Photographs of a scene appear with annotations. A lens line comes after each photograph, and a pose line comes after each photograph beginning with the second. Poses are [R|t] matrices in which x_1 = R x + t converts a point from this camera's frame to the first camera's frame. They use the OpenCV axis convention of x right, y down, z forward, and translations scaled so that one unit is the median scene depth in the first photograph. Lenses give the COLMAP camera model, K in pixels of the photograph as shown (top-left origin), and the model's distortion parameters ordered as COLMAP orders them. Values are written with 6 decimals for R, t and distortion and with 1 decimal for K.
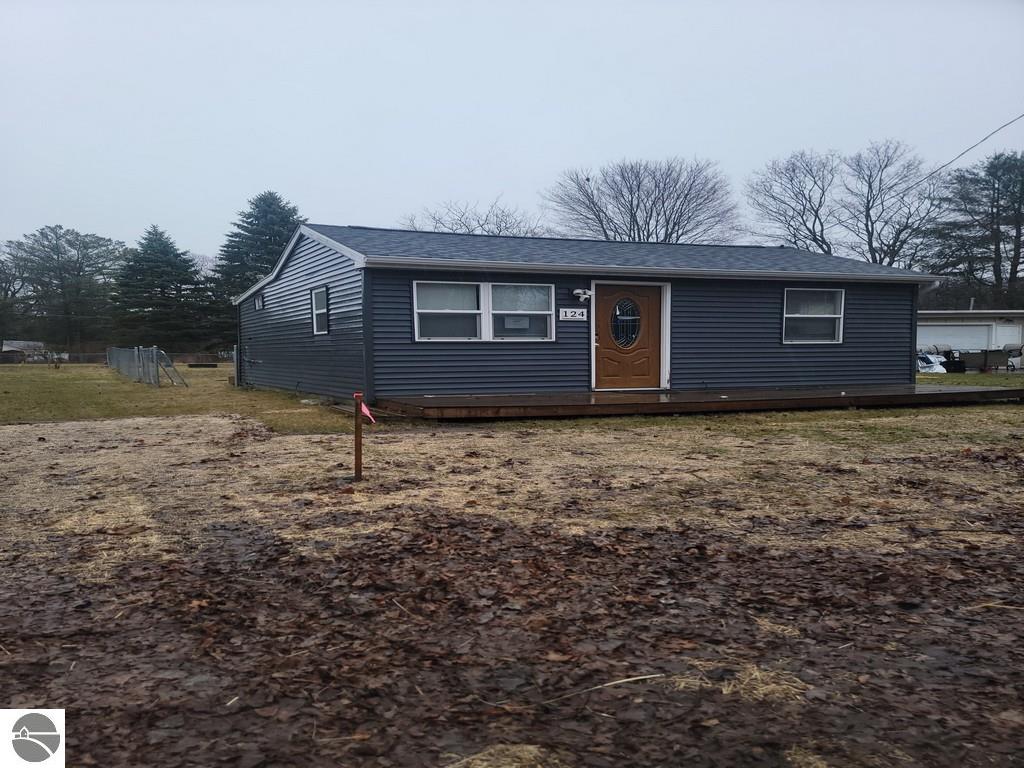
lens RADIAL K [[917.1, 0, 513.7], [0, 917.1, 352.8], [0, 0, 1]] dist [0.035961, -0.063223]
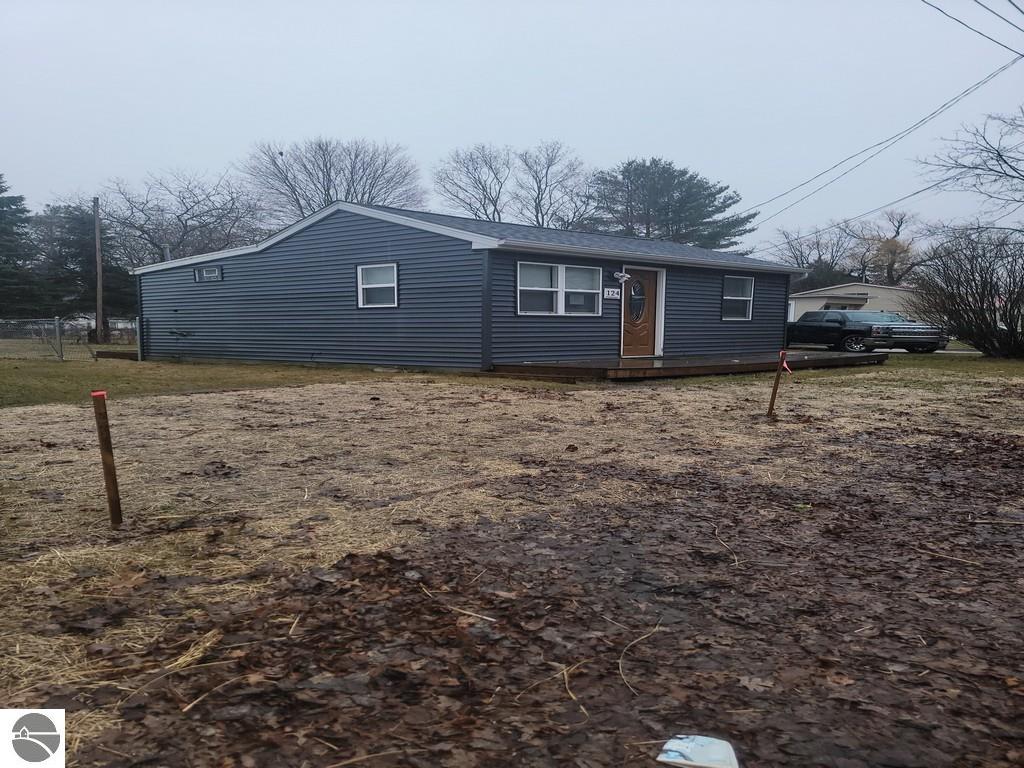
lens RADIAL K [[905.2, 0, 512.0], [0, 905.2, 384.0], [0, 0, 1]] dist [0.054355, -0.000252]
pose [[0.913452, -0.020831, 0.406413, -0.997720], [-0.002689, 0.998358, 0.057214, 0.015602], [-0.406937, -0.053355, 0.911897, -0.044749]]
